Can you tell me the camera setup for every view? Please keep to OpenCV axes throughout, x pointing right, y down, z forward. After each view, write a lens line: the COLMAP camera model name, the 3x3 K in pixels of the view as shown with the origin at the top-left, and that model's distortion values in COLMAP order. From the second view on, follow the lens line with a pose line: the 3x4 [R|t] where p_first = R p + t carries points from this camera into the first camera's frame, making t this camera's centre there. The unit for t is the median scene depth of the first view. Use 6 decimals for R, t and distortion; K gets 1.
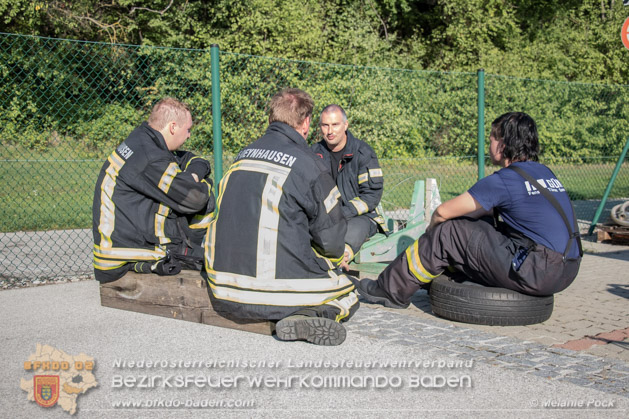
lens RADIAL K [[812.0, 0, 315.6], [0, 812.0, 208.1], [0, 0, 1]] dist [0.013780, 0.000000]
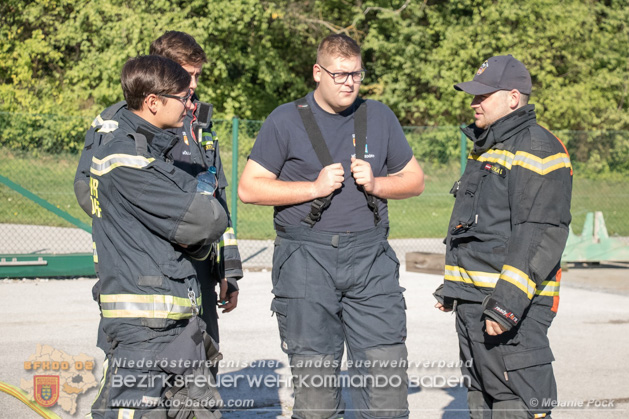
lens RADIAL K [[1522.1, 0, 317.1], [0, 1522.1, 212.7], [0, 0, 1]] dist [0.250059, 0.000000]
pose [[0.980883, 0.033859, -0.191632, 0.049792], [-0.037202, 0.999211, -0.013871, 0.009192], [0.191011, 0.020735, 0.981369, -0.594374]]
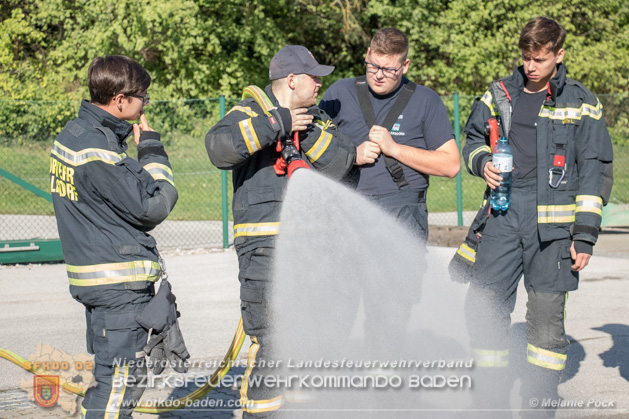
lens RADIAL K [[1783.7, 0, 311.9], [0, 1783.7, 207.6], [0, 0, 1]] dist [0.518595, 0.000000]
pose [[0.977236, -0.001985, -0.212147, 0.104405], [0.000389, 0.999971, -0.007563, 0.015002], [0.212156, 0.007308, 0.977208, -0.742077]]
